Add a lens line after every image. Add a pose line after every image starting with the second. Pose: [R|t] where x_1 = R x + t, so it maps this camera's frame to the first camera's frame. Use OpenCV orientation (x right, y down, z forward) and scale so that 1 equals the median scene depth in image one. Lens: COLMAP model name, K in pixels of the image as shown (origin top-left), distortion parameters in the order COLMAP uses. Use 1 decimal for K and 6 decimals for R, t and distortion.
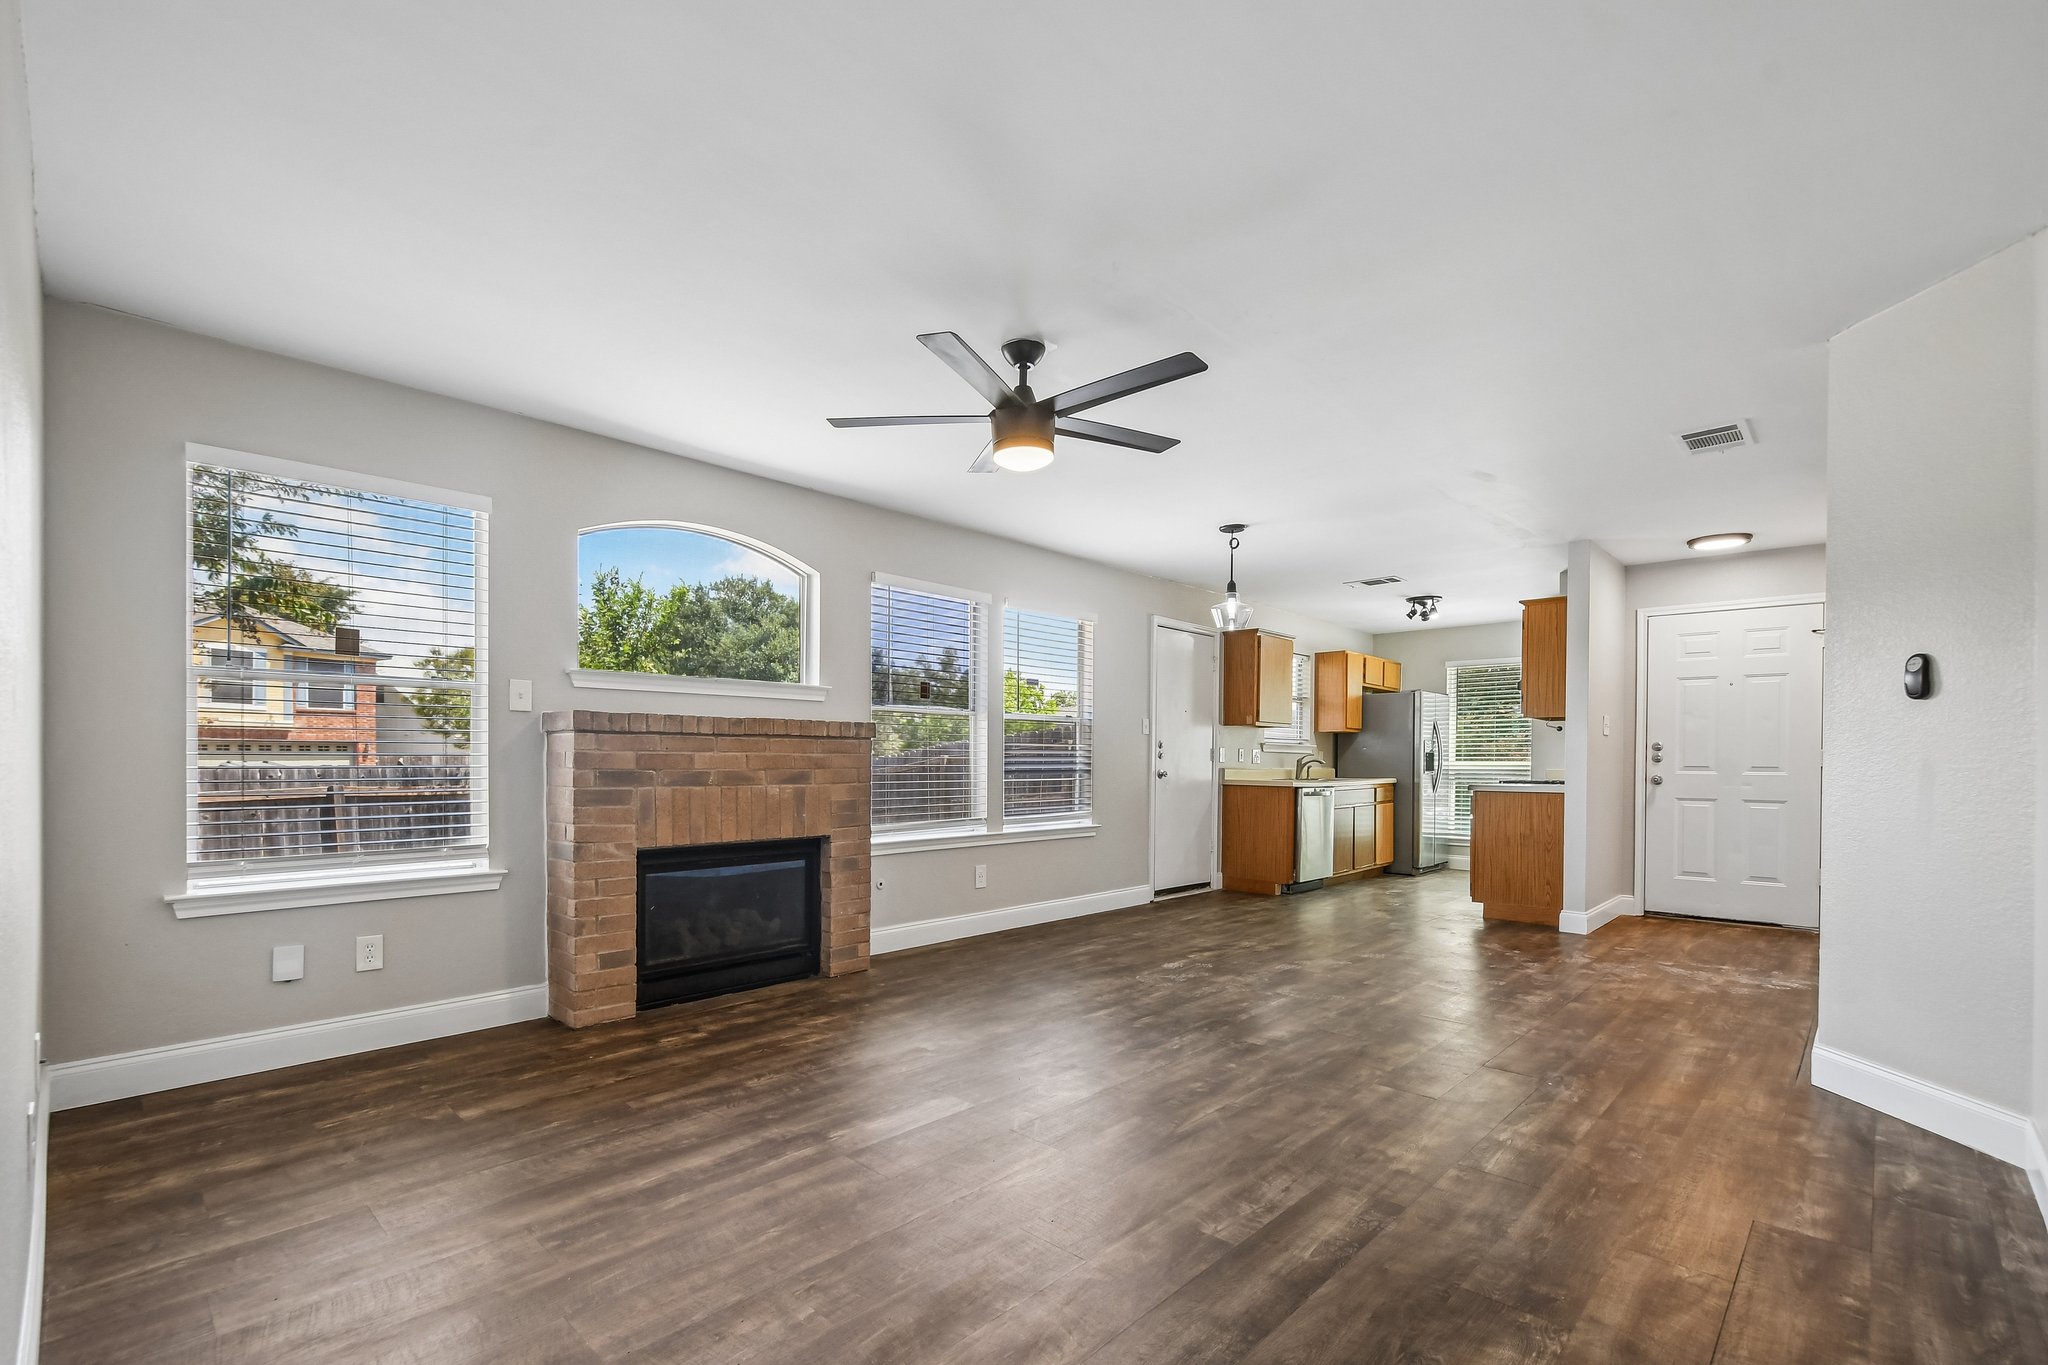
lens RADIAL K [[905.2, 0, 1009.3], [0, 905.2, 773.1], [0, 0, 1]] dist [0.000826, -0.000248]
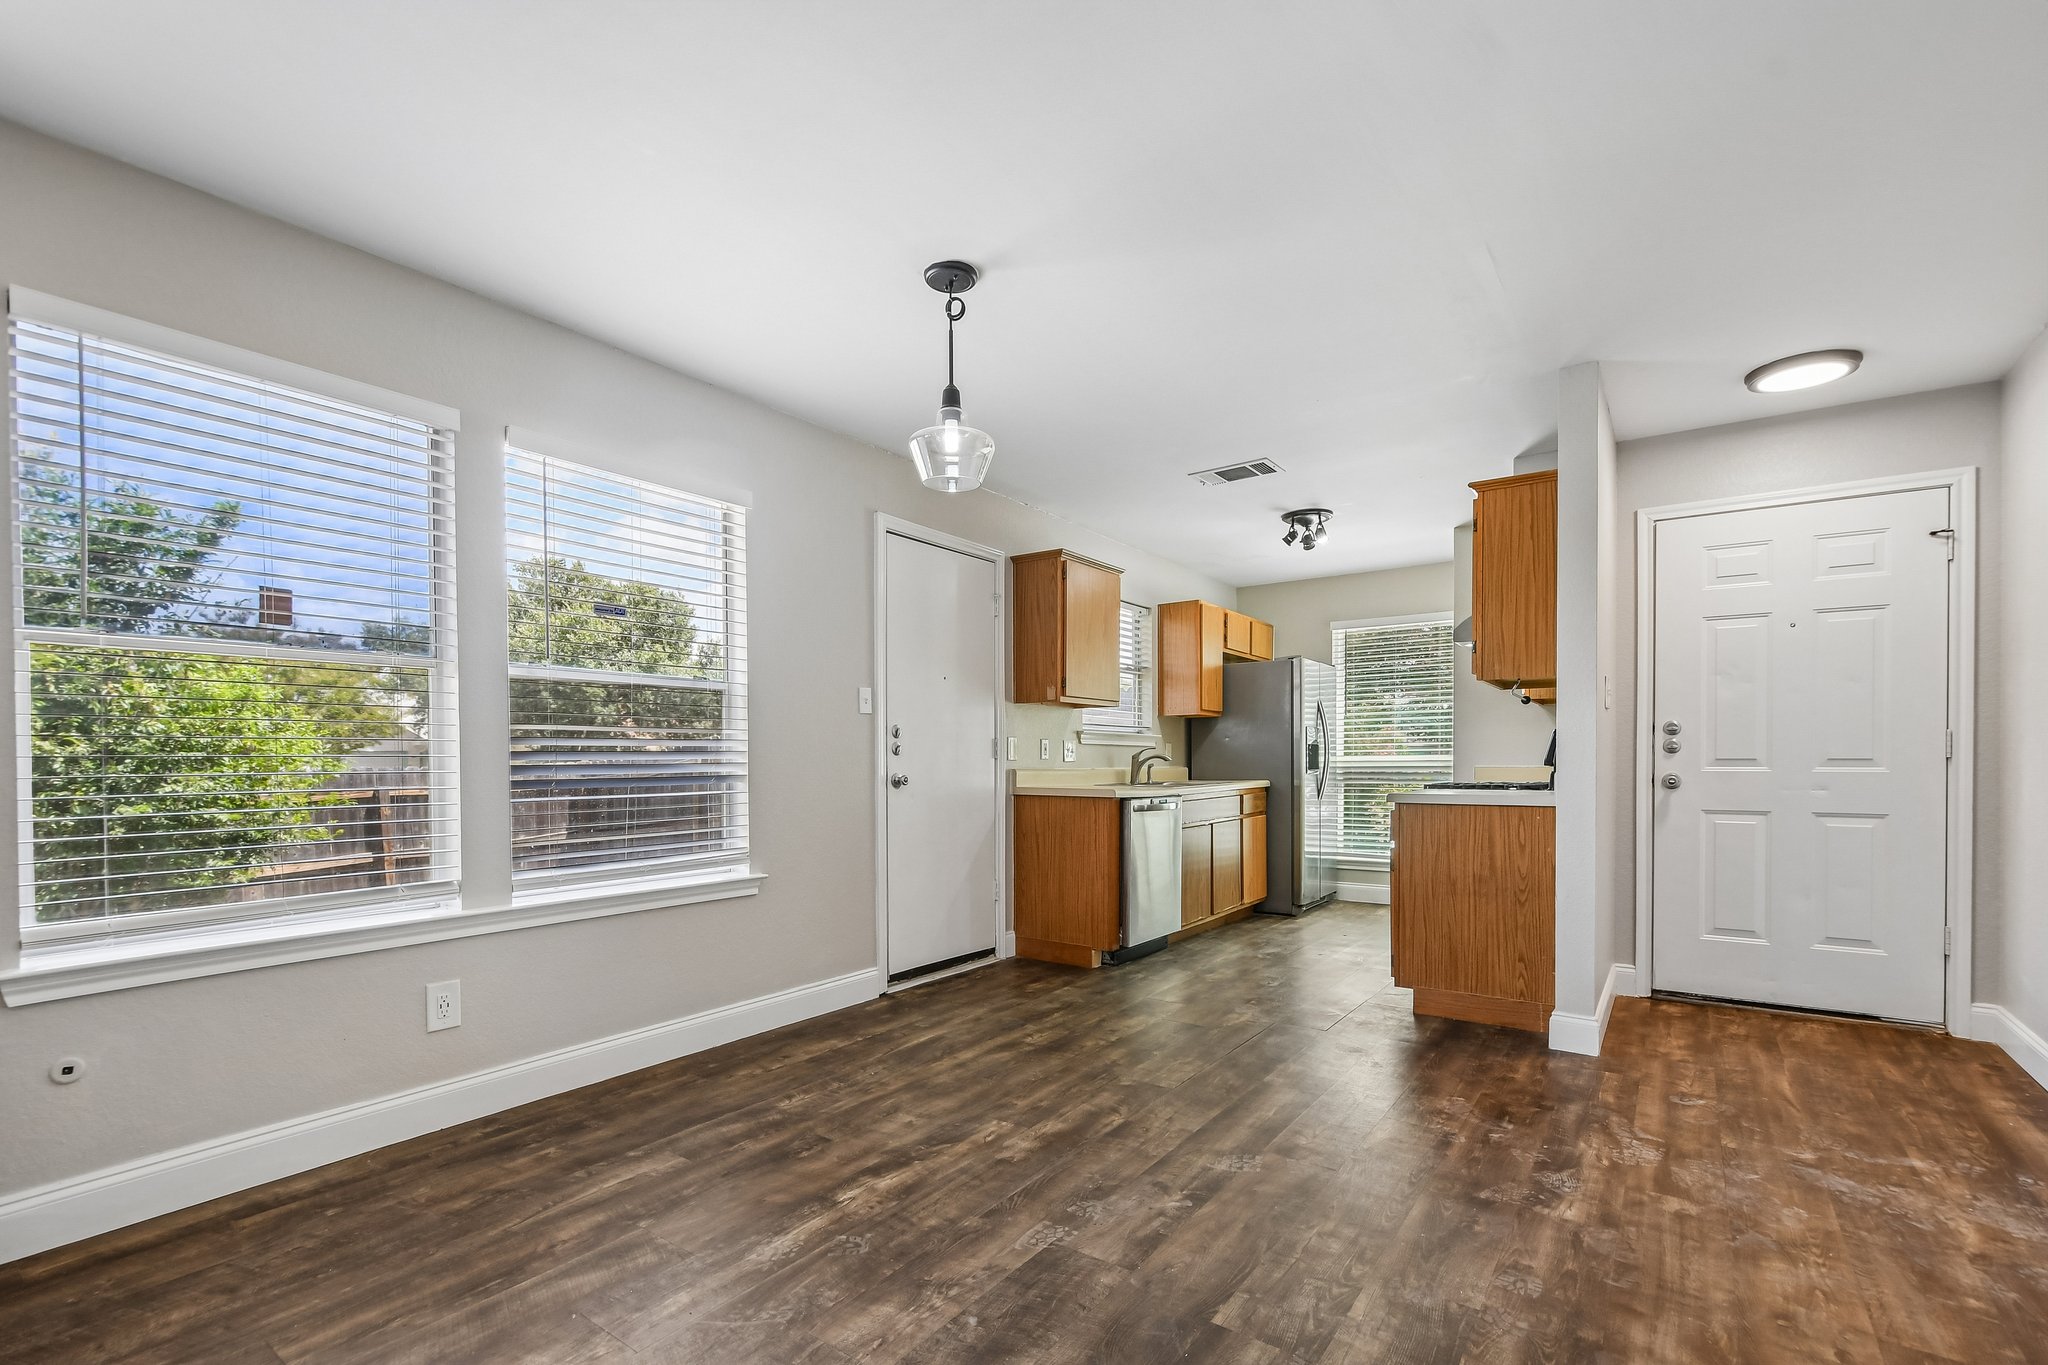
lens RADIAL K [[905.2, 0, 1009.3], [0, 905.2, 773.1], [0, 0, 1]] dist [0.000826, -0.000248]
pose [[0.991349, -0.011429, 0.130751, 0.208518], [0.011381, 0.999935, 0.001115, -0.004947], [-0.130756, 0.000382, 0.991415, 0.508927]]
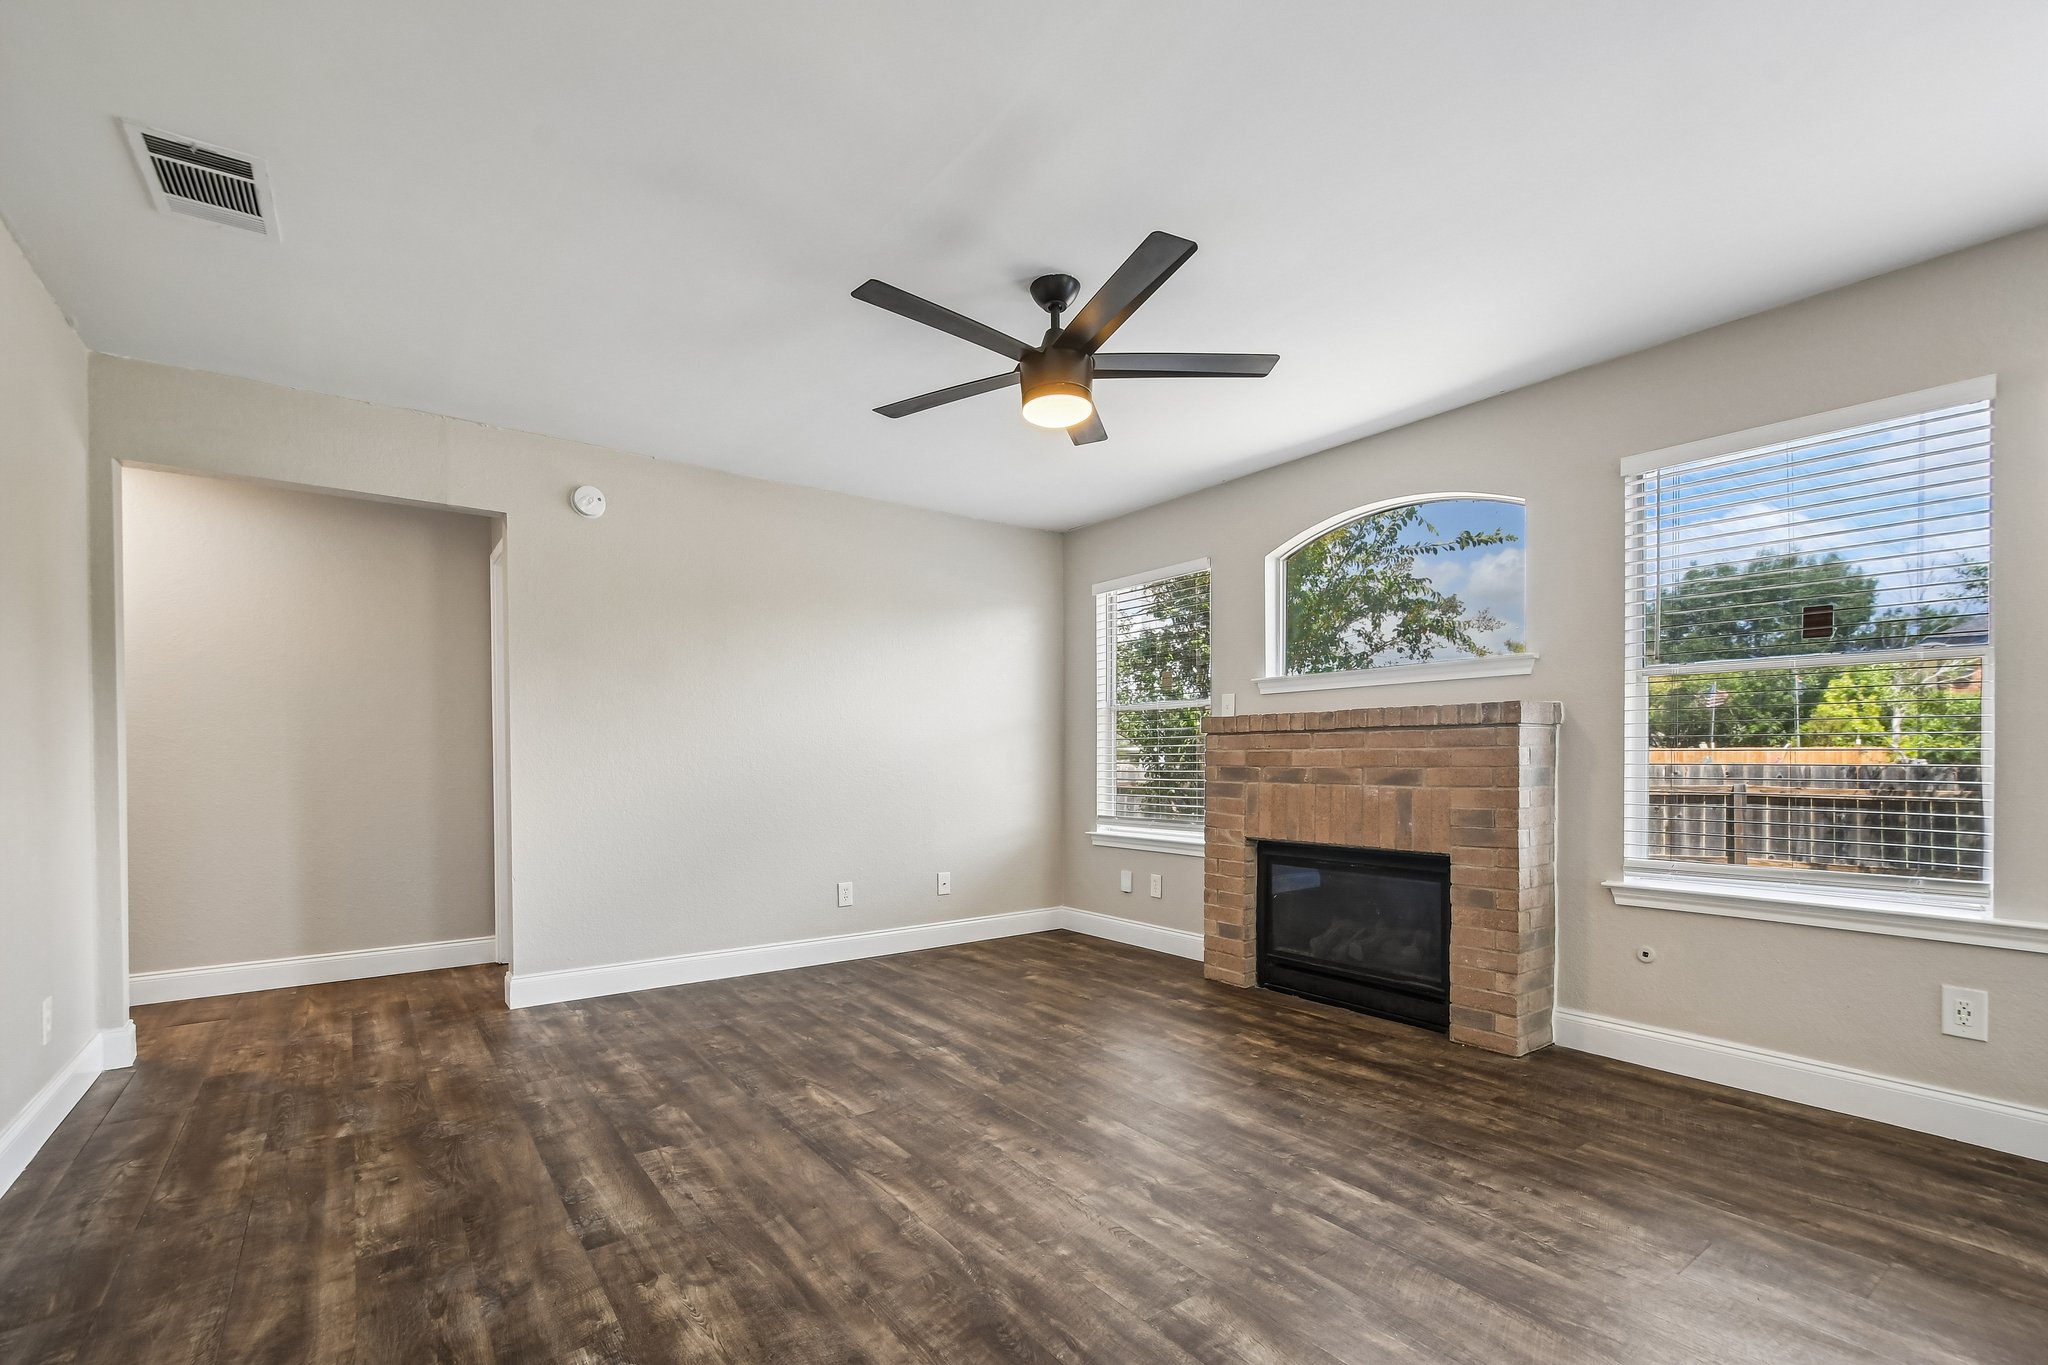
lens RADIAL K [[902.6, 0, 1018.5], [0, 902.6, 766.3], [0, 0, 1]] dist [0.013597, -0.010499]
pose [[-0.164055, 0.005447, -0.986436, 0.506585], [-0.011255, 0.999909, 0.007393, -0.006000], [0.986387, 0.012316, -0.163979, 0.632061]]
